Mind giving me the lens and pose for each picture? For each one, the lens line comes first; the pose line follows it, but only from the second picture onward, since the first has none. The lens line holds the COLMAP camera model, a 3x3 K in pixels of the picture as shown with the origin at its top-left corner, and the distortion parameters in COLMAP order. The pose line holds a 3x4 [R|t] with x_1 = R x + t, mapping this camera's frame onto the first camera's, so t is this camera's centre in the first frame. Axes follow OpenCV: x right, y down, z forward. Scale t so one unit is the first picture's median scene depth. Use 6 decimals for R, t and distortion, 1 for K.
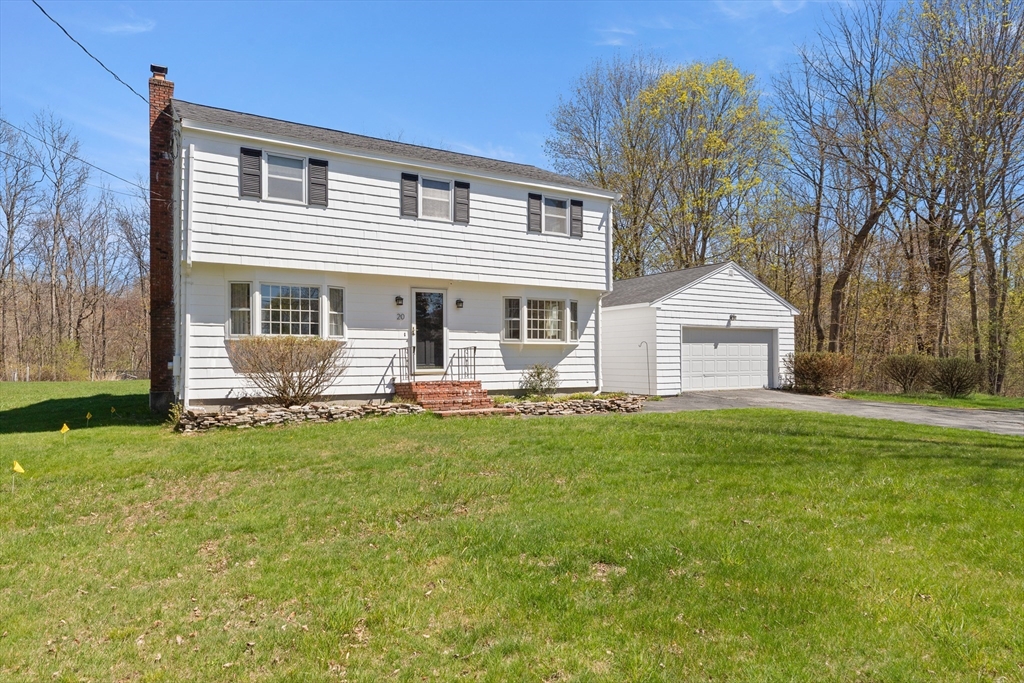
lens RADIAL K [[650.3, 0, 512.0], [0, 650.3, 341.5], [0, 0, 1]] dist [-0.003138, 0.000023]
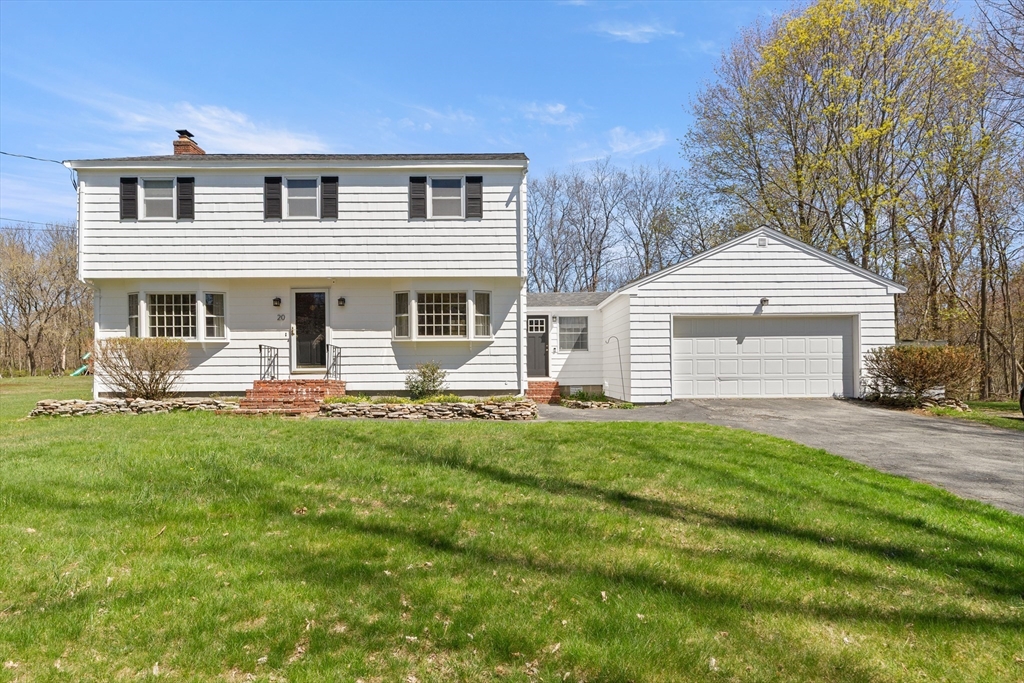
lens RADIAL K [[589.4, 0, 512.0], [0, 589.4, 365.3], [0, 0, 1]] dist [-0.013704, 0.001699]
pose [[0.855290, 0.006070, -0.518114, 0.570745], [0.015358, 0.999195, 0.037058, 0.008705], [0.517922, -0.039652, 0.854509, 0.349560]]
